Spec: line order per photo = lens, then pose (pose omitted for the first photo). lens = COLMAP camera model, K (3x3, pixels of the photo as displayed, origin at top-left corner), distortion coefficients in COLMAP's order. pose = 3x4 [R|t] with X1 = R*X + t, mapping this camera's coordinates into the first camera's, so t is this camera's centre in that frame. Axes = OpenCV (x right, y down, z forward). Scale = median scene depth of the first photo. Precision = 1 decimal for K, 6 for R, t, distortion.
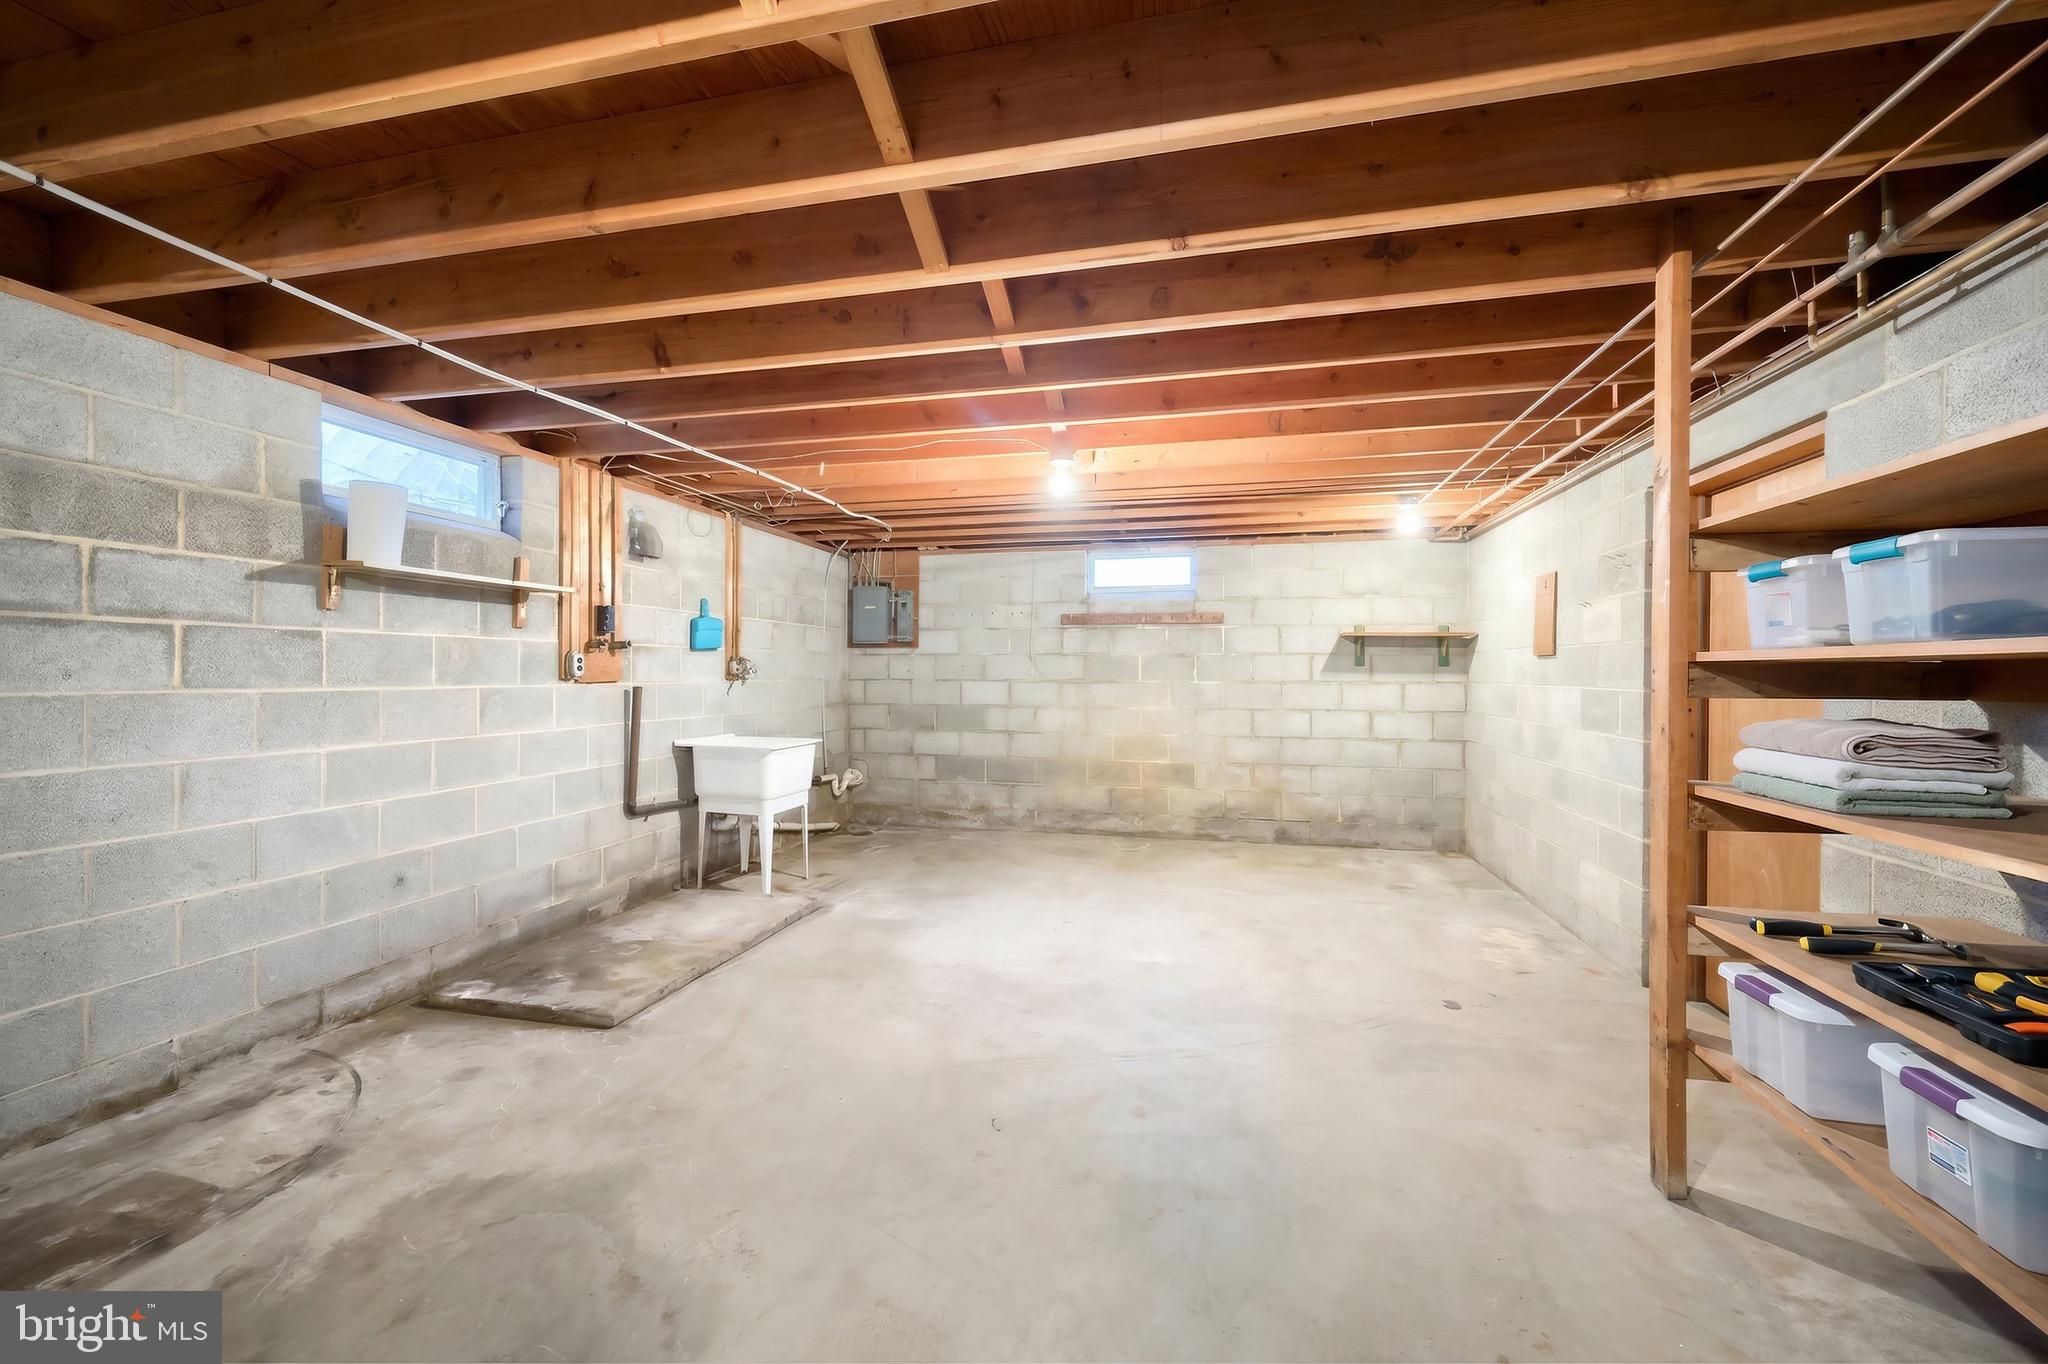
lens RADIAL K [[829.4, 0, 1021.2], [0, 829.4, 679.5], [0, 0, 1]] dist [-0.001985, -0.000266]
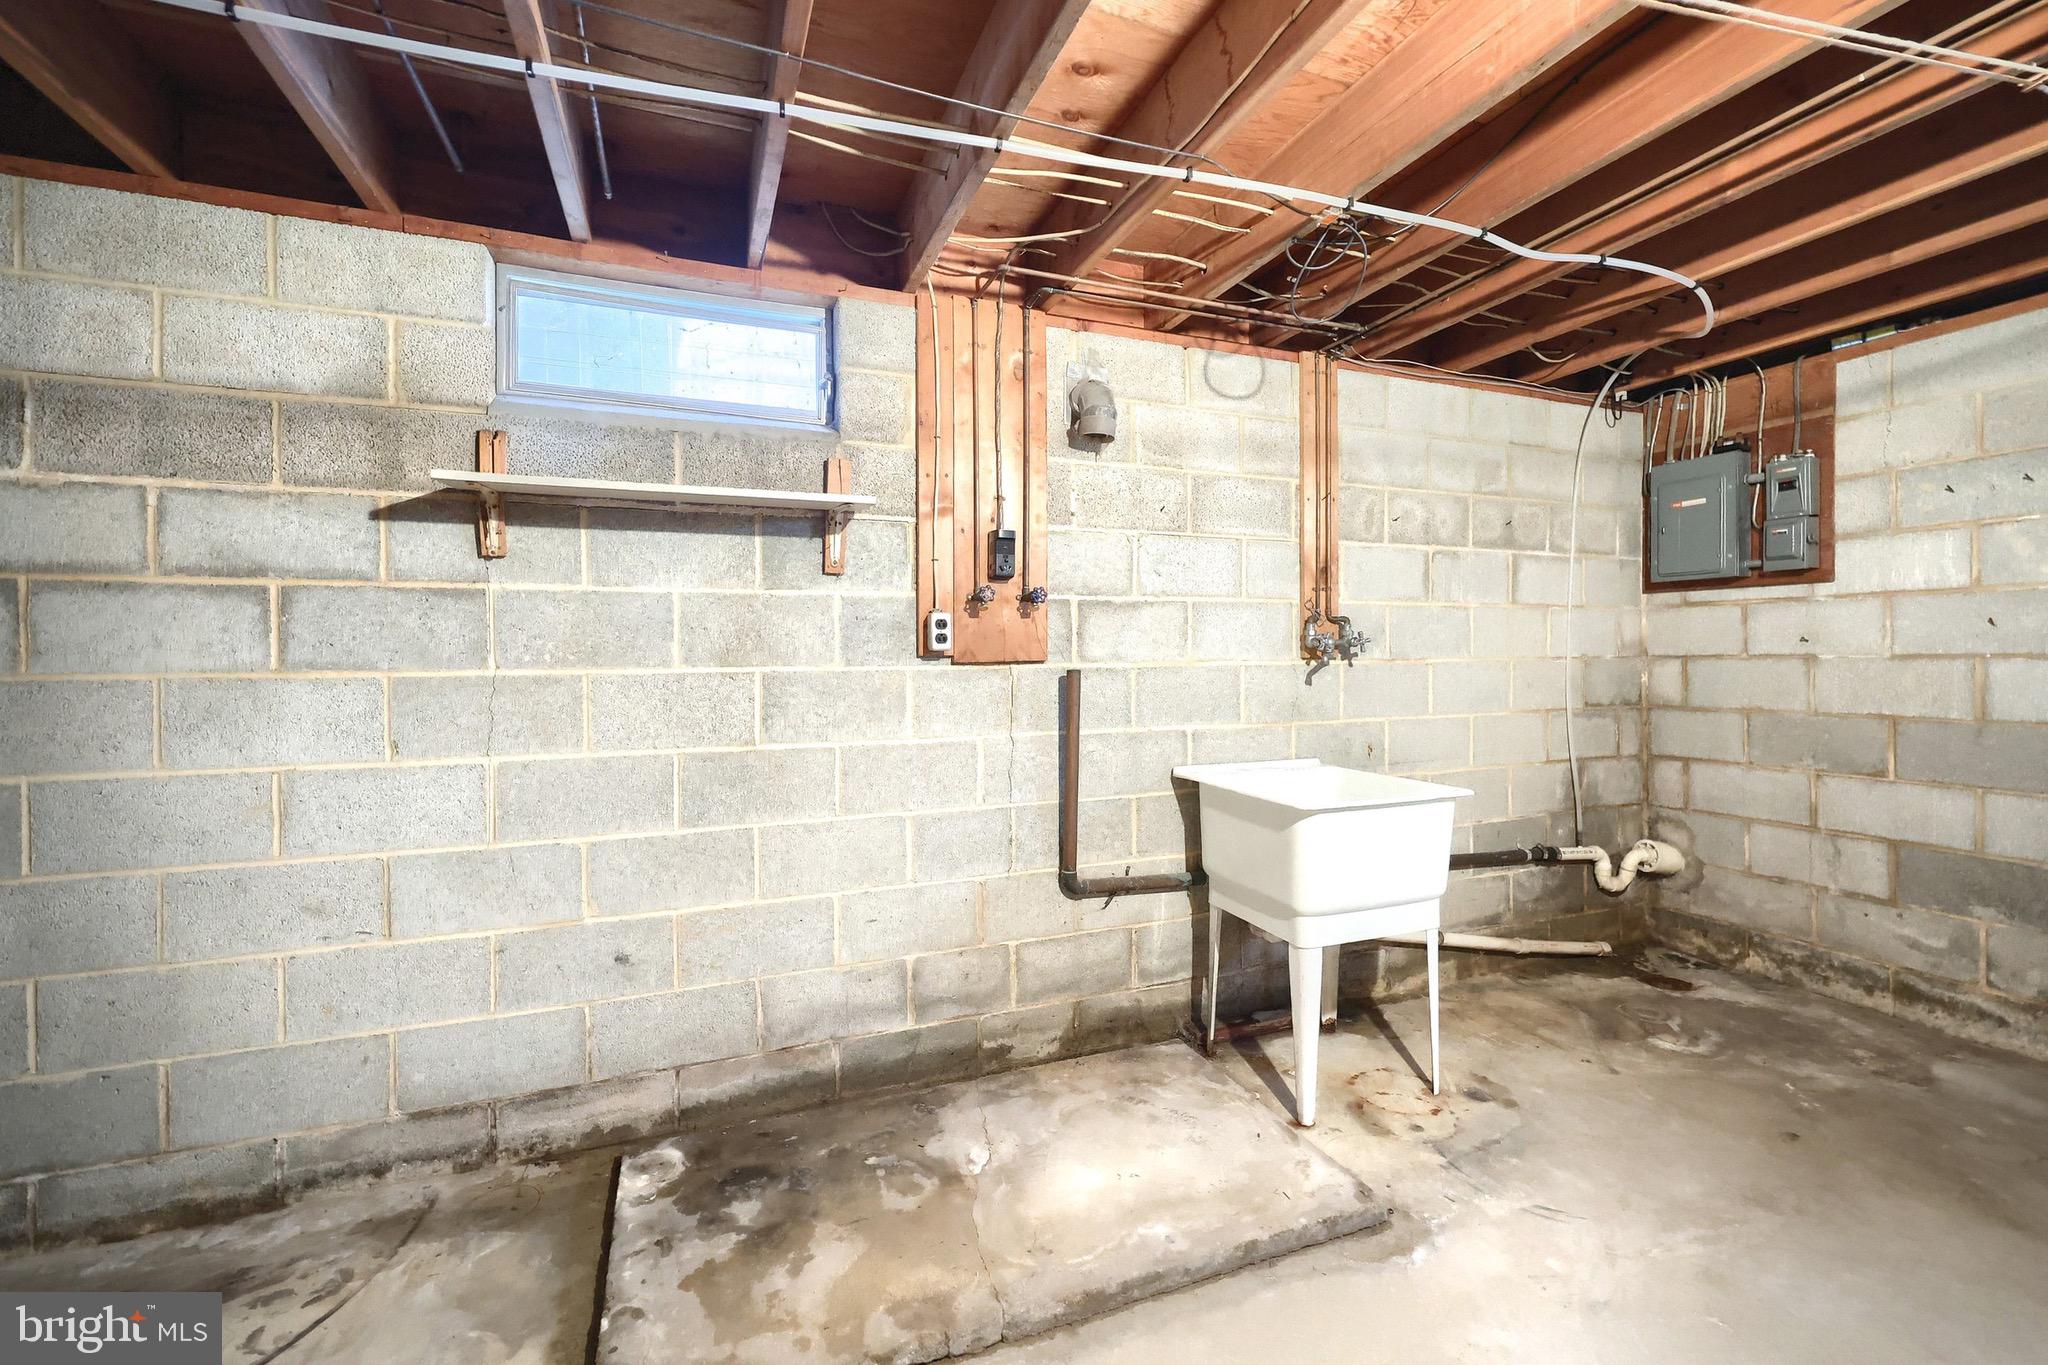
lens RADIAL K [[847.2, 0, 1020.9], [0, 847.2, 660.6], [0, 0, 1]] dist [-0.003941, 0.000219]
pose [[0.567399, -0.002203, -0.823440, -0.007366], [0.002799, 0.999996, -0.000746, 0.002626], [0.823438, -0.001881, 0.567402, 0.714279]]
